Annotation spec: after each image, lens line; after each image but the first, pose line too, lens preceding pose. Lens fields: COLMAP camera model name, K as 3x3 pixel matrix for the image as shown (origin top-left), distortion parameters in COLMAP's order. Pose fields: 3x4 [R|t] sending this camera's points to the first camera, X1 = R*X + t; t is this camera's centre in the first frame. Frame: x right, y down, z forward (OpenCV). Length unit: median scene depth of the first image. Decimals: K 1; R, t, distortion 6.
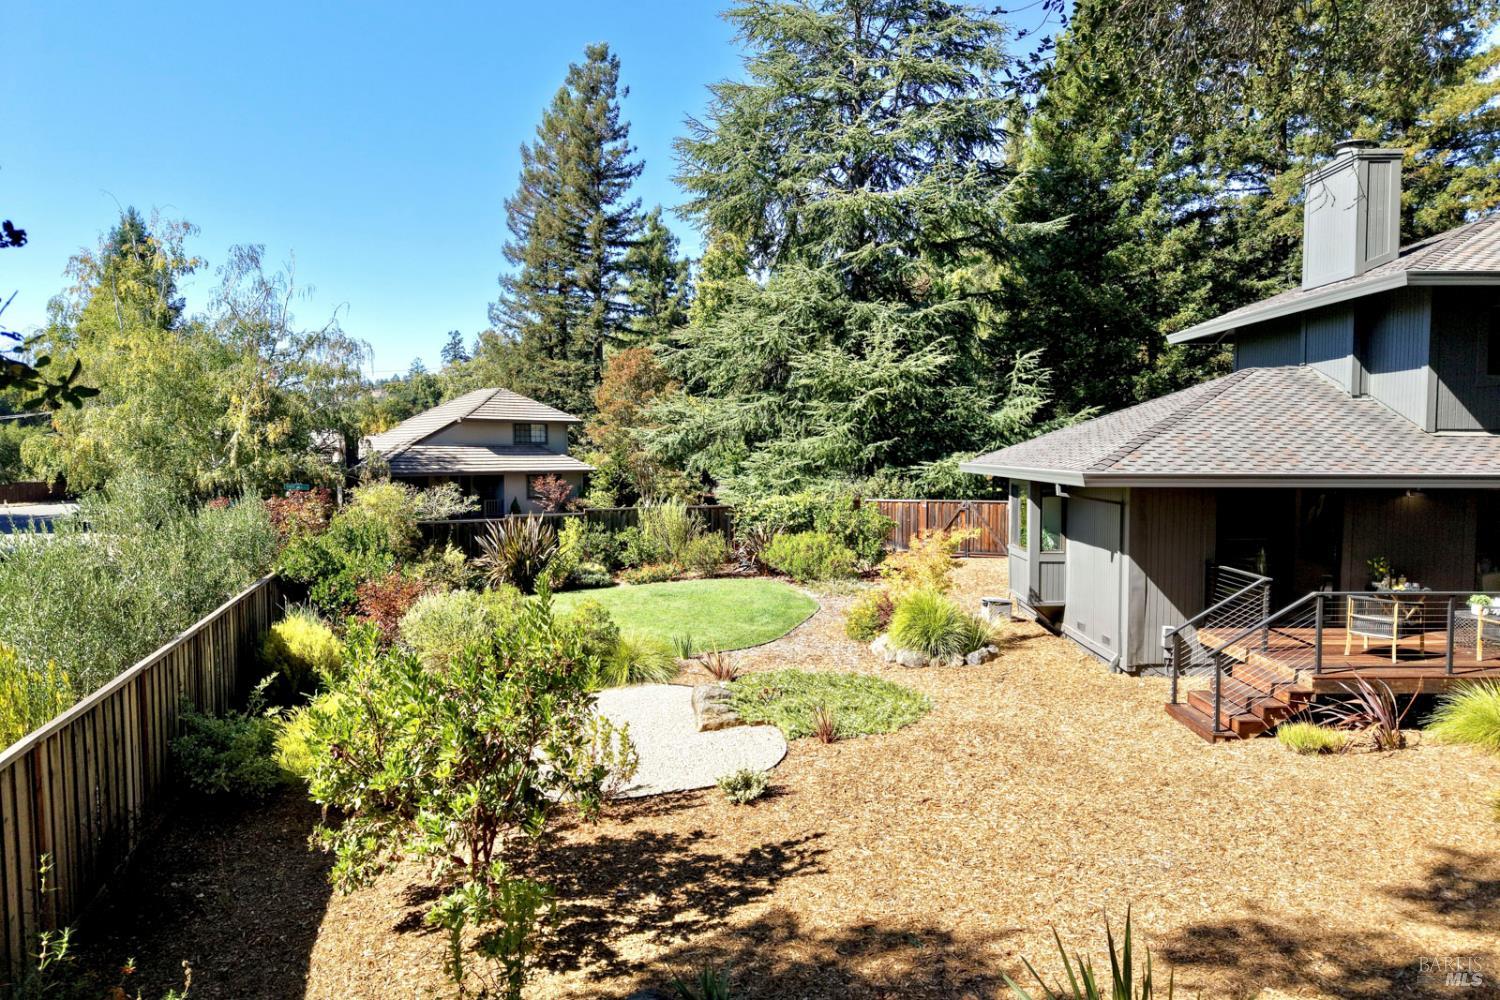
lens RADIAL K [[1021.0, 0, 756.5], [0, 1021.0, 505.2], [0, 0, 1]] dist [0.011372, -0.003072]
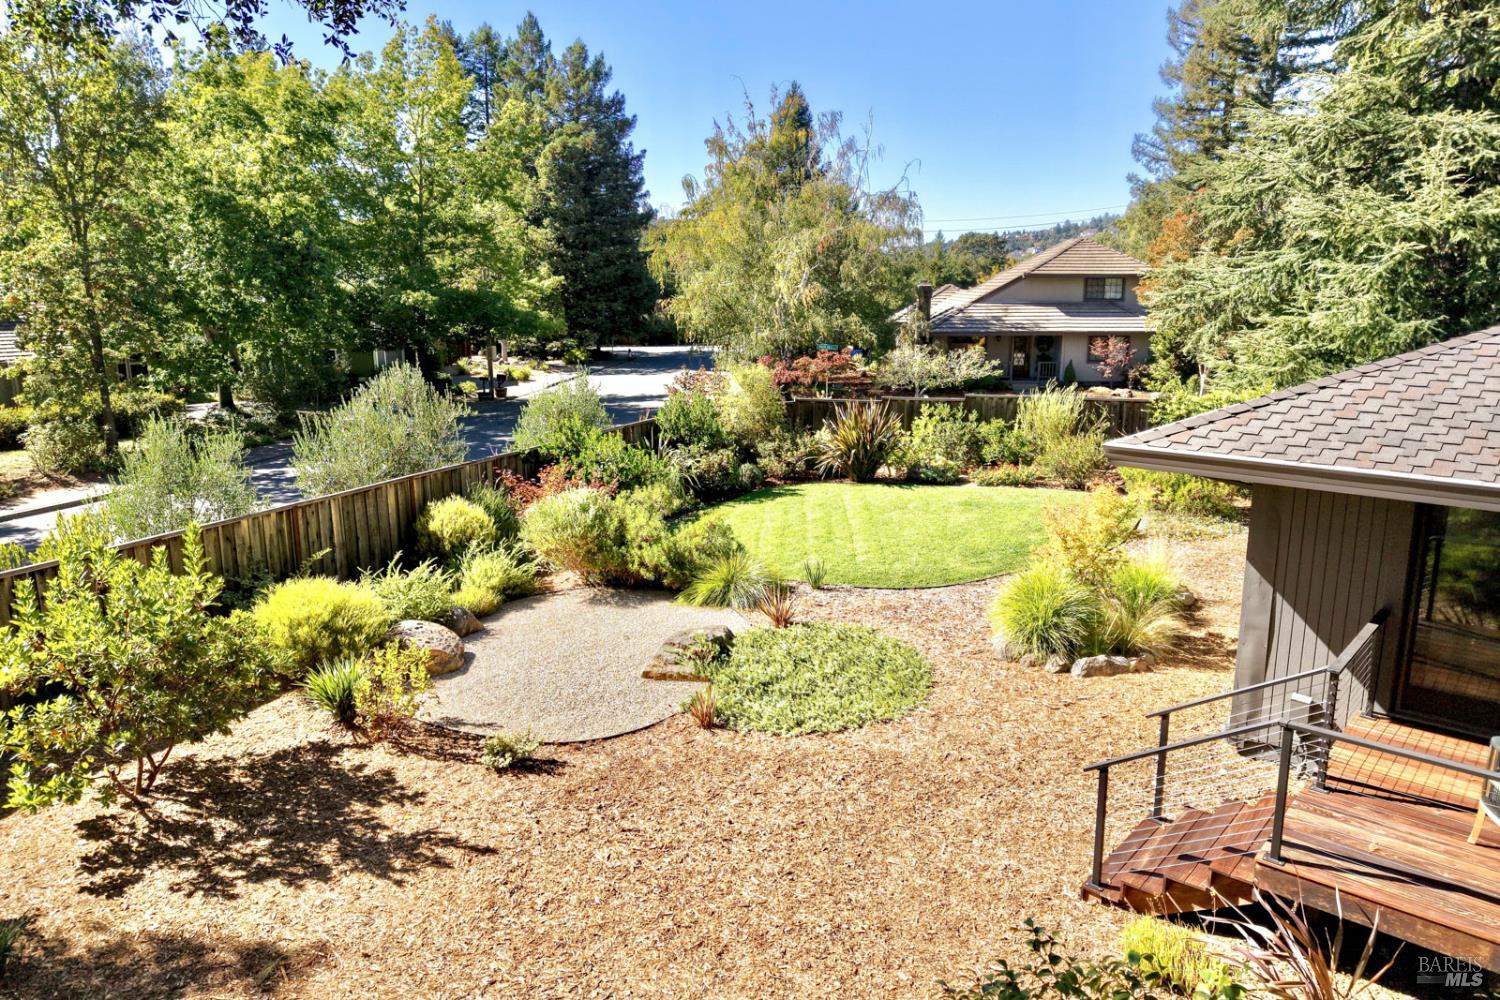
lens RADIAL K [[1021.0, 0, 750.7], [0, 1021.0, 497.4], [0, 0, 1]] dist [0.011372, -0.003072]
pose [[0.750138, 0.134268, -0.647507, 0.177984], [-0.034804, 0.985829, 0.164102, -0.029544], [0.660365, -0.100564, 0.744181, 0.110905]]
